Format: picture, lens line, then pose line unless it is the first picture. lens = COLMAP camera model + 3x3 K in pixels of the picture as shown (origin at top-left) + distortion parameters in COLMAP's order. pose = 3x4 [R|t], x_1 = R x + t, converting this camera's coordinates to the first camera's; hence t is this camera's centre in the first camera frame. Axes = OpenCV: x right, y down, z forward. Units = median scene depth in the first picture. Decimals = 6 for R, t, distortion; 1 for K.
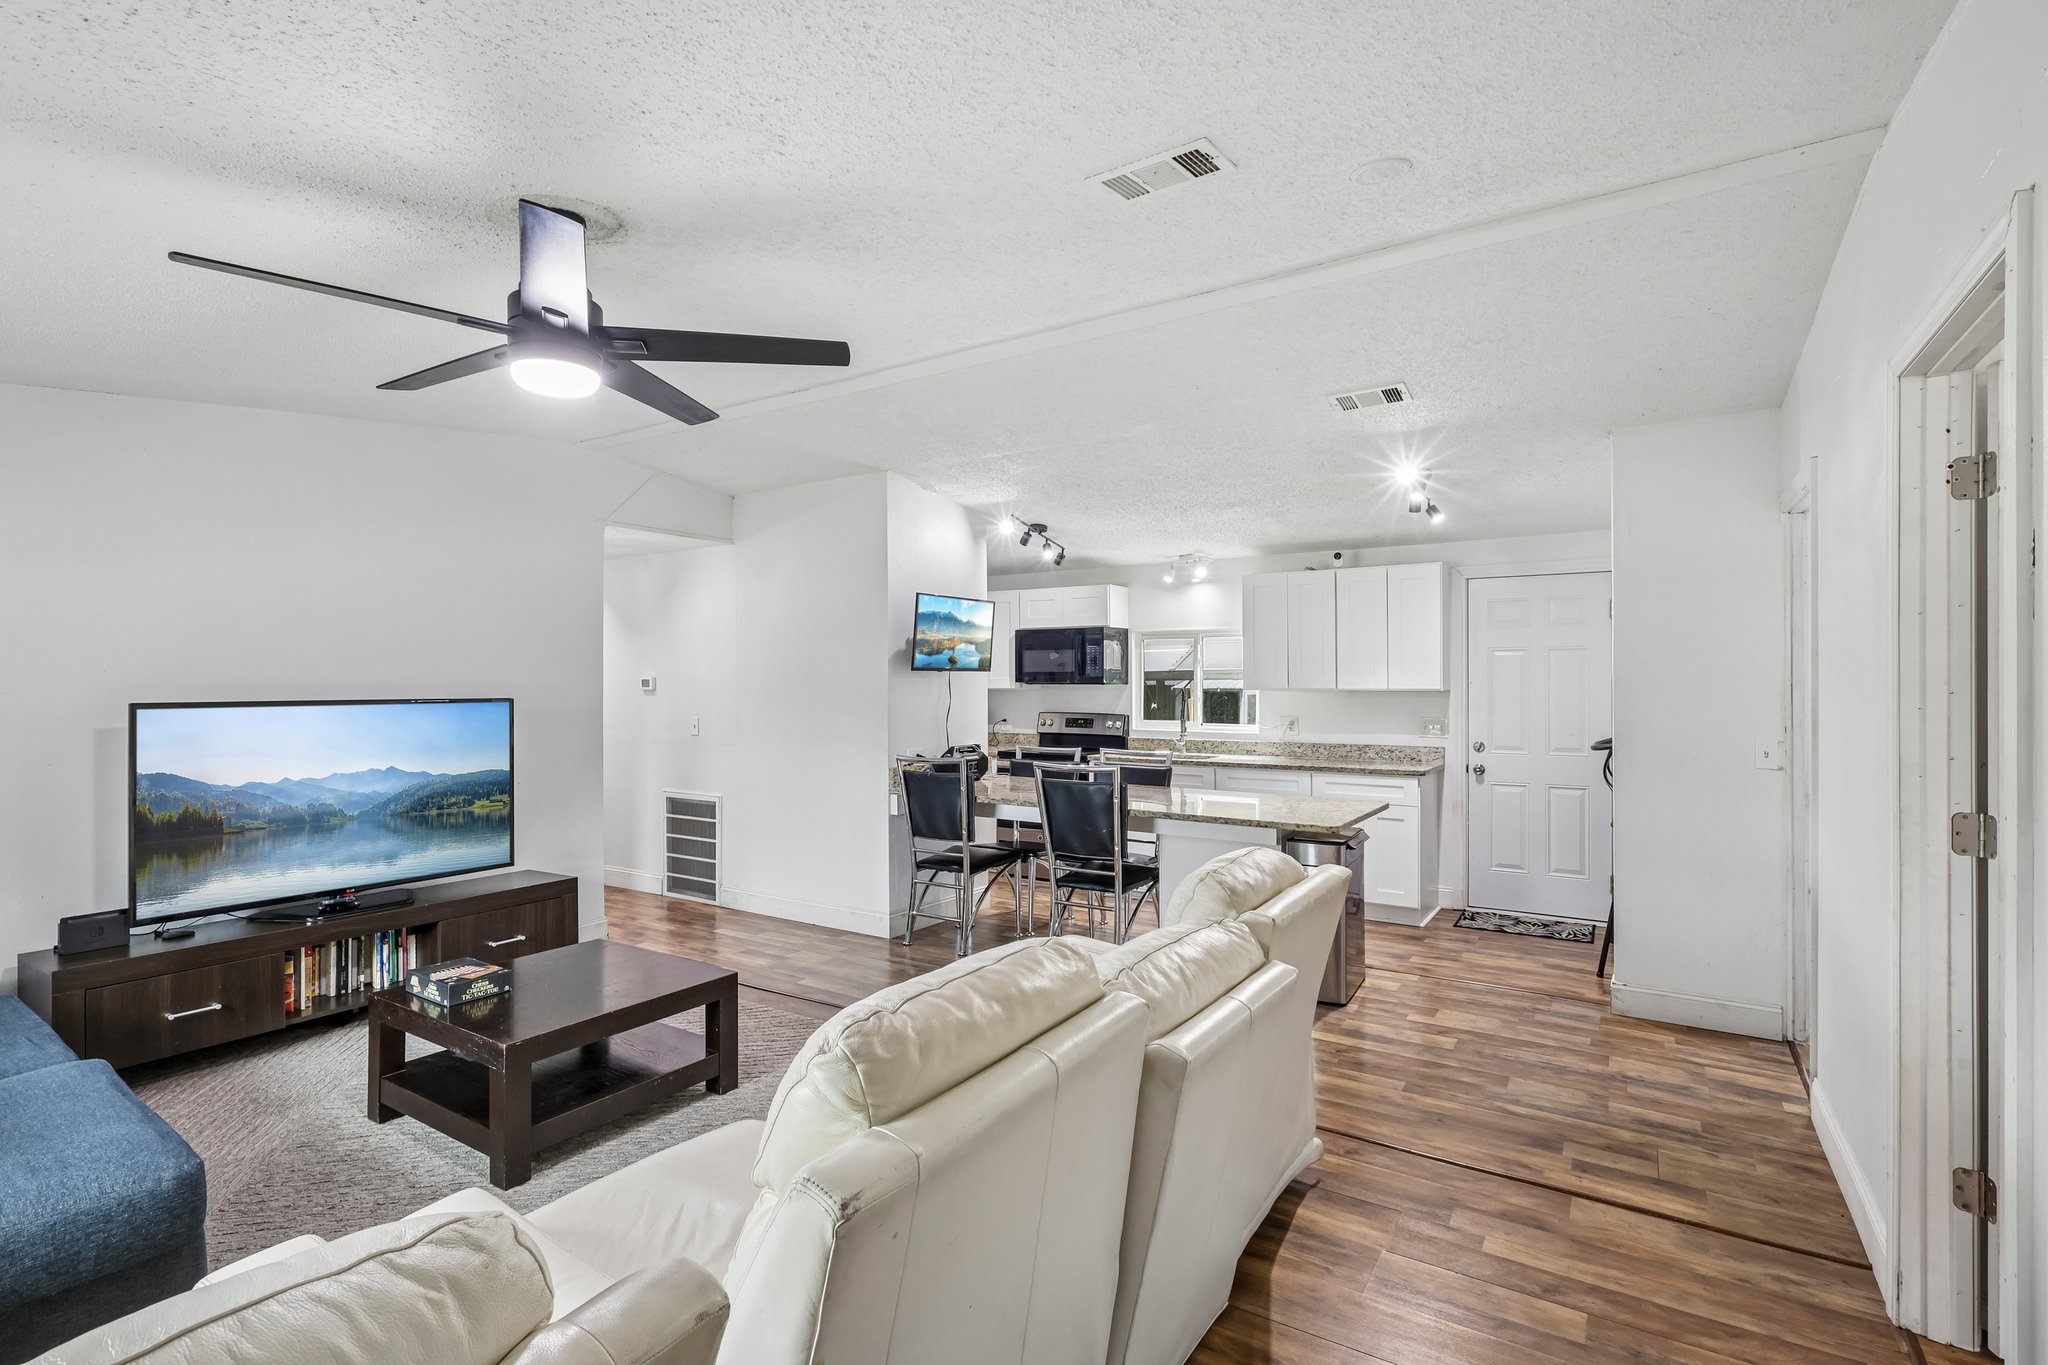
lens RADIAL K [[955.8, 0, 1023.5], [0, 955.8, 677.9], [0, 0, 1]] dist [-0.001750, 0.000174]
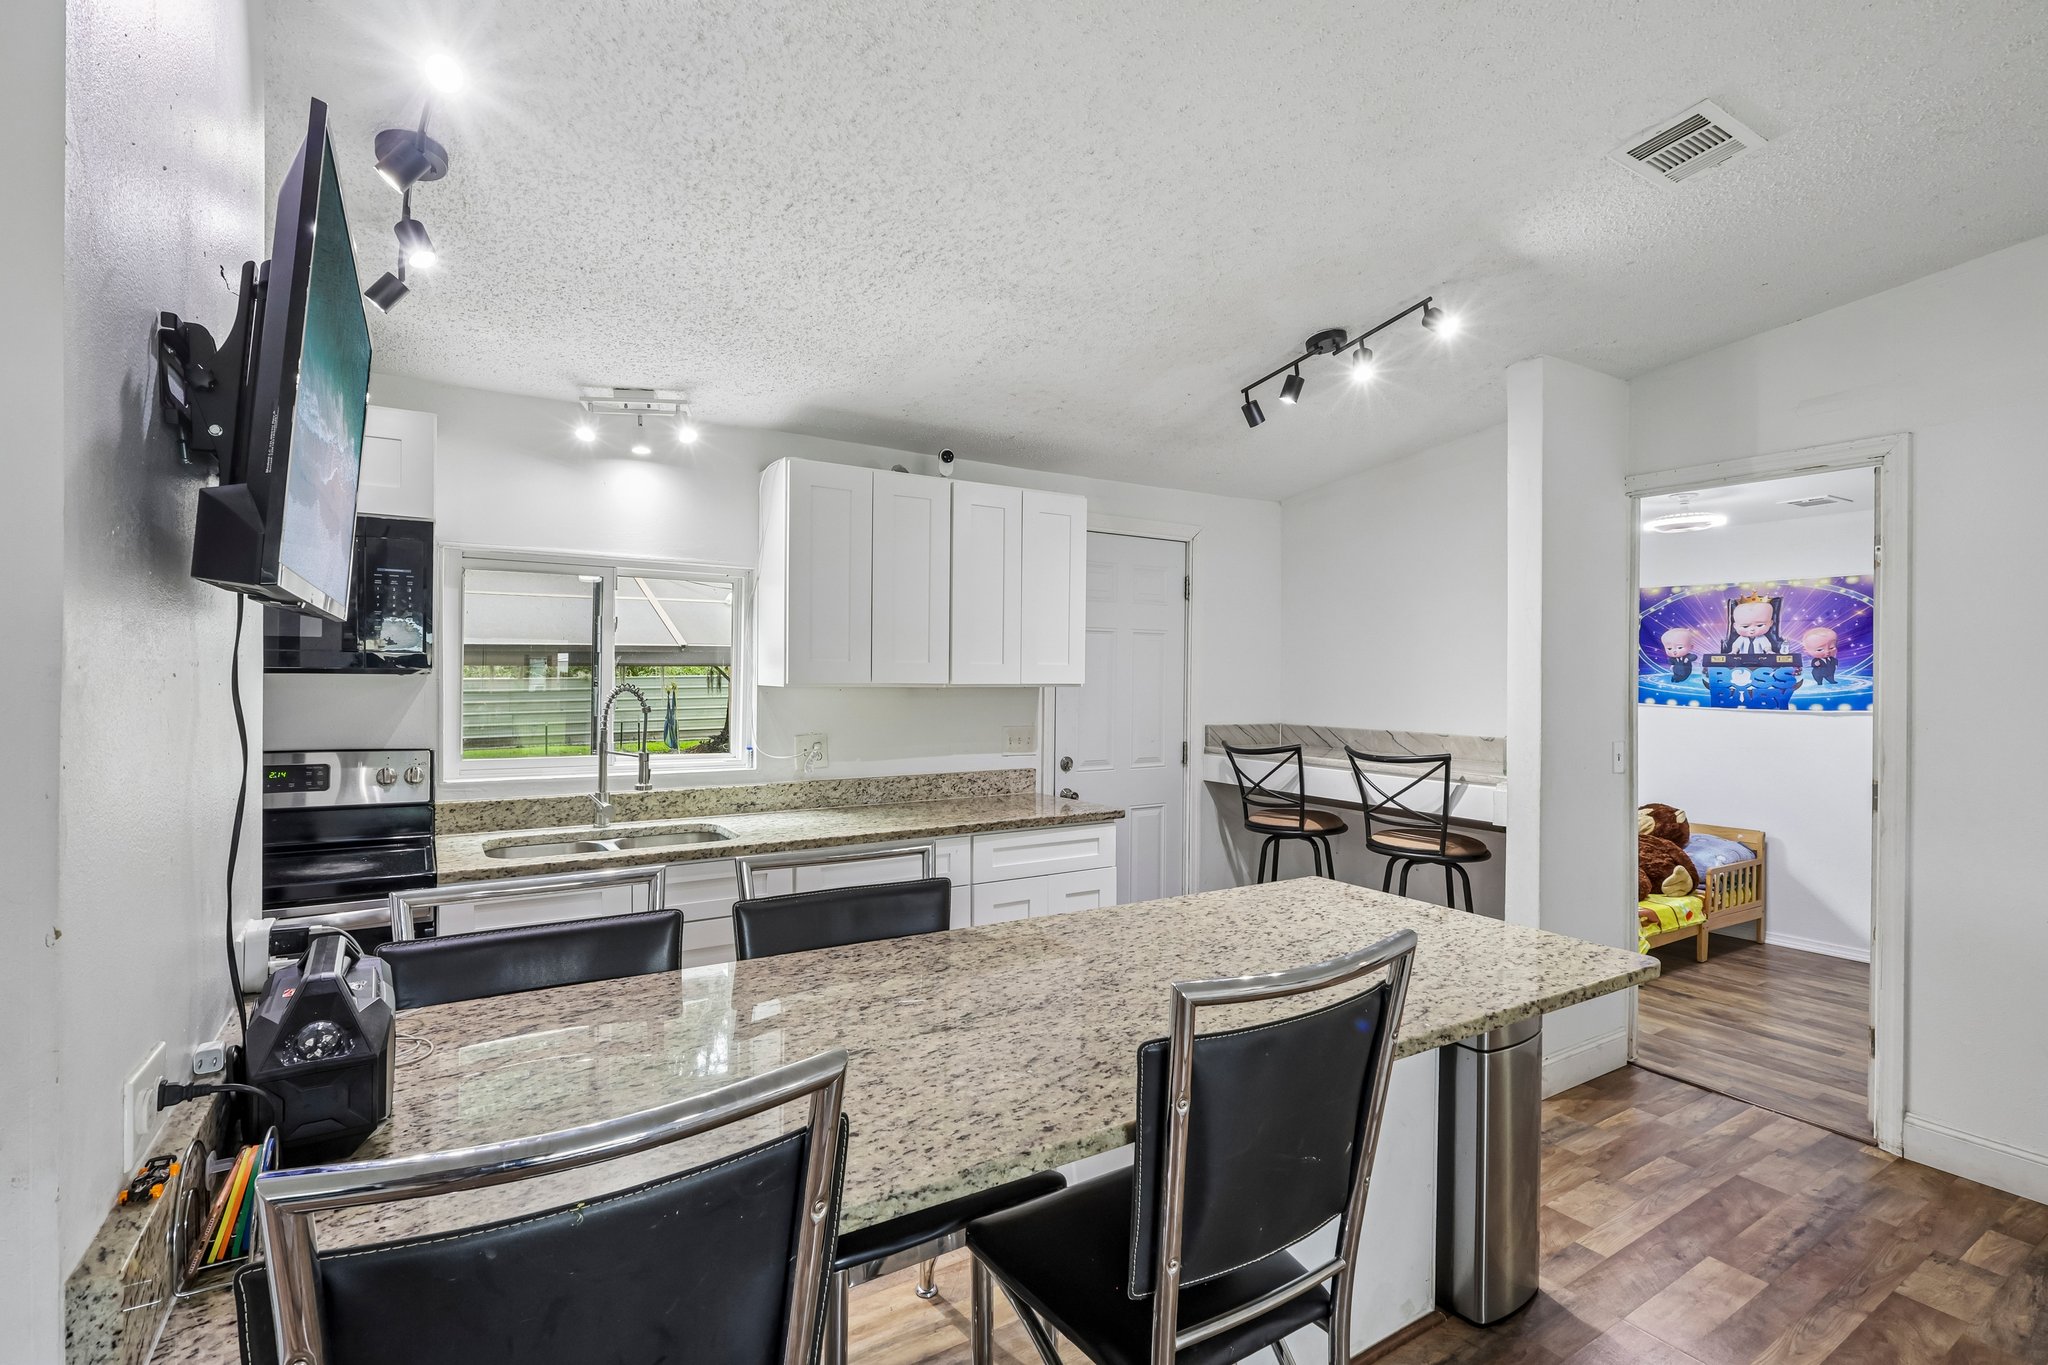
lens RADIAL K [[955.8, 0, 1028.3], [0, 955.8, 670.8], [0, 0, 1]] dist [-0.001750, 0.000174]
pose [[0.418899, 0.008306, 0.907995, -0.206091], [-0.011936, 0.999922, -0.003640, 0.005858], [-0.907955, -0.009313, 0.418965, 0.809857]]
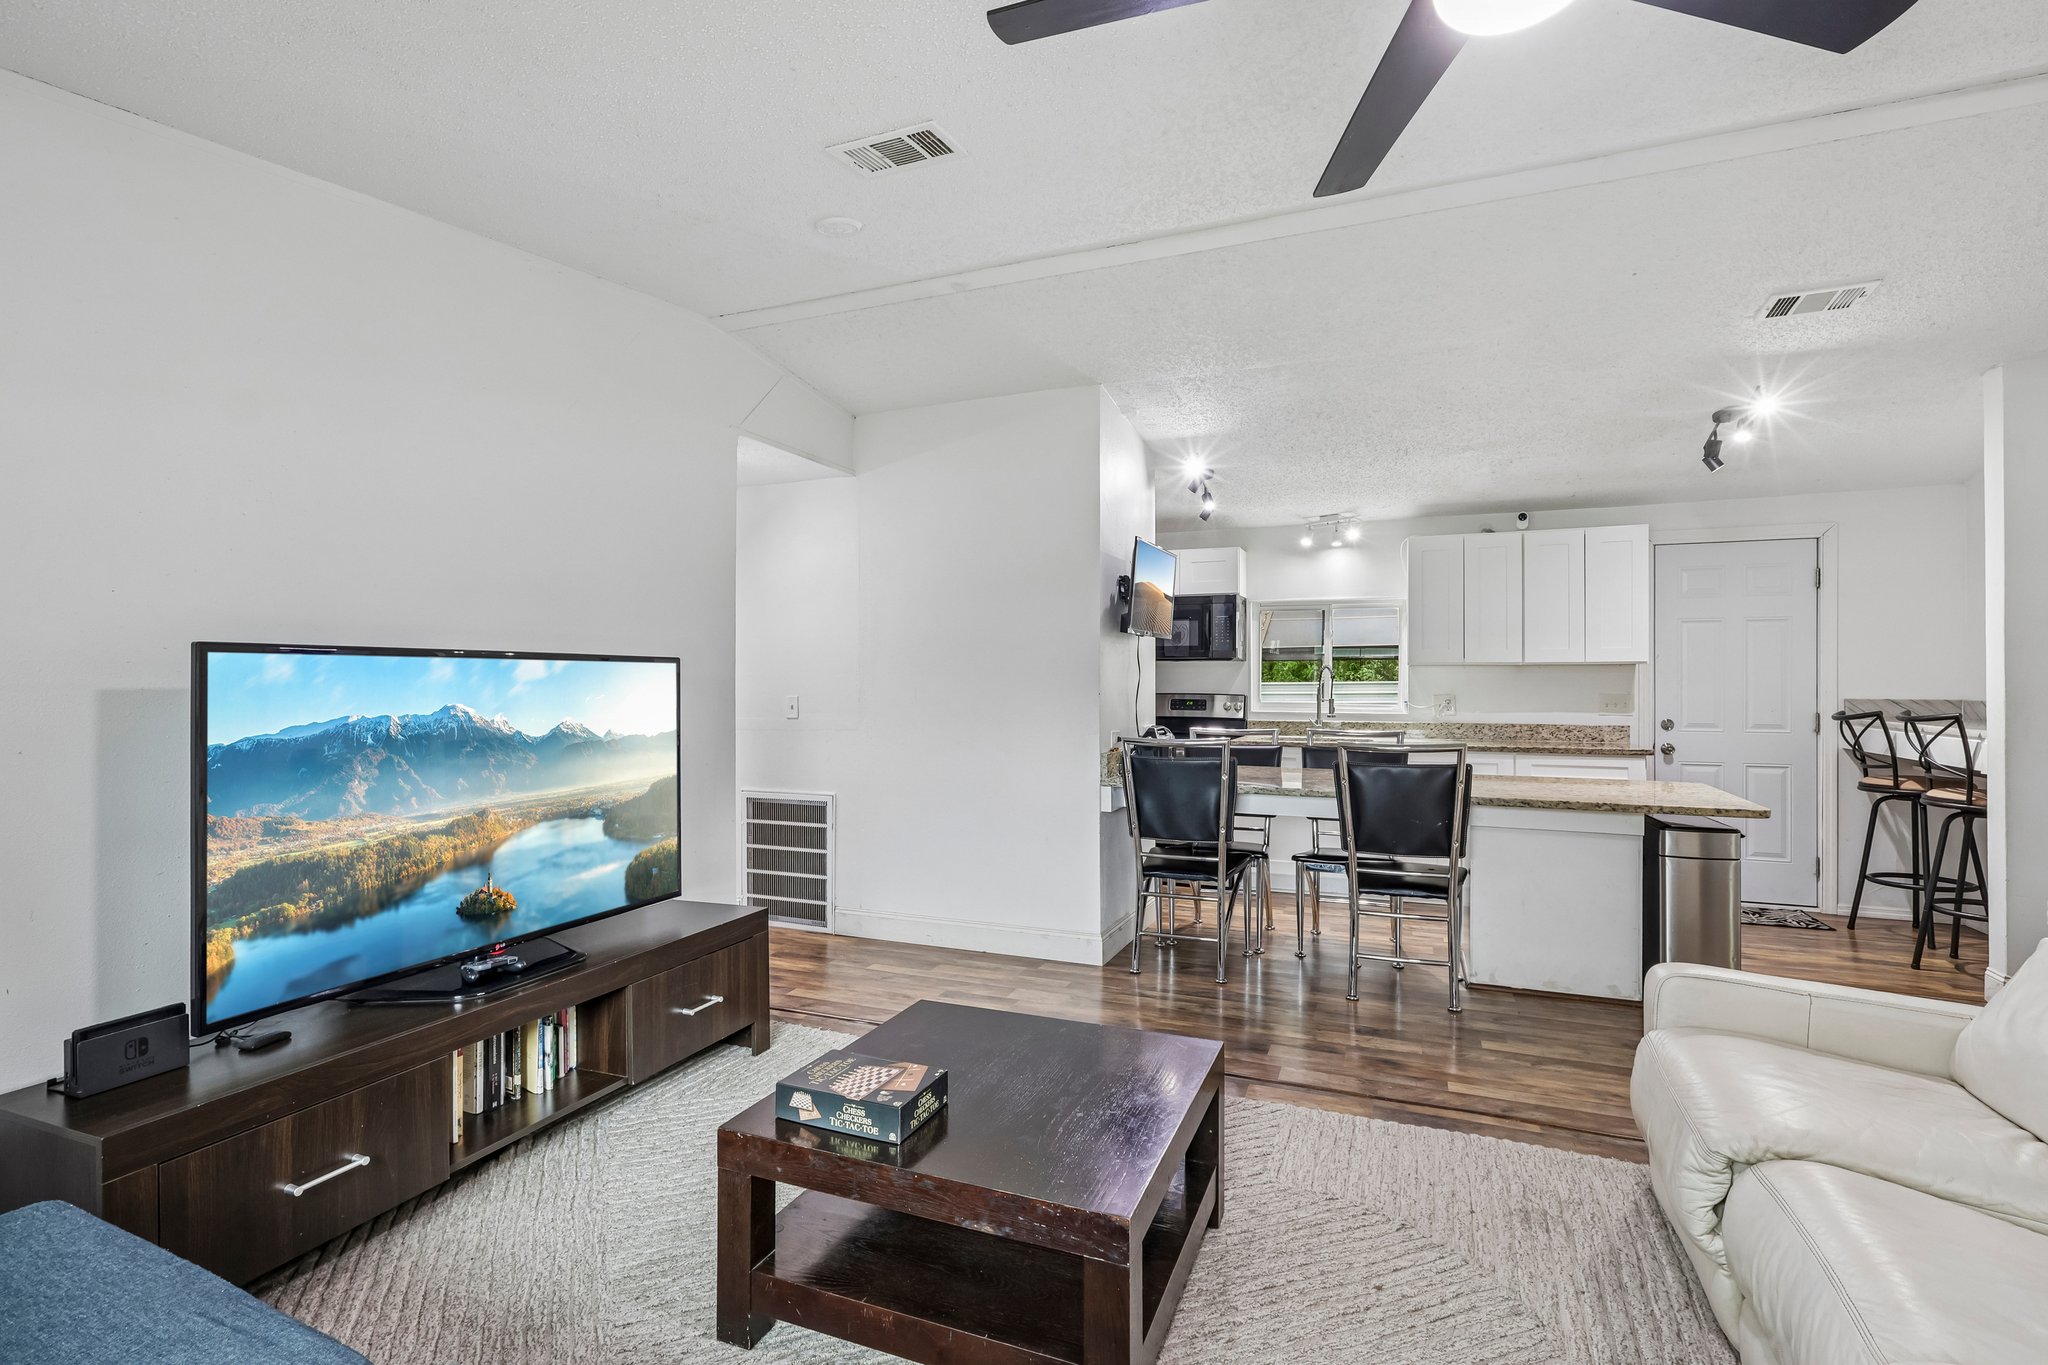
lens RADIAL K [[955.8, 0, 1020.1], [0, 955.8, 677.1], [0, 0, 1]] dist [-0.001750, 0.000174]
pose [[0.982859, 0.002098, 0.184347, -0.352978], [-0.002329, 0.999997, 0.001033, 0.029117], [-0.184344, -0.001445, 0.982861, 0.221815]]
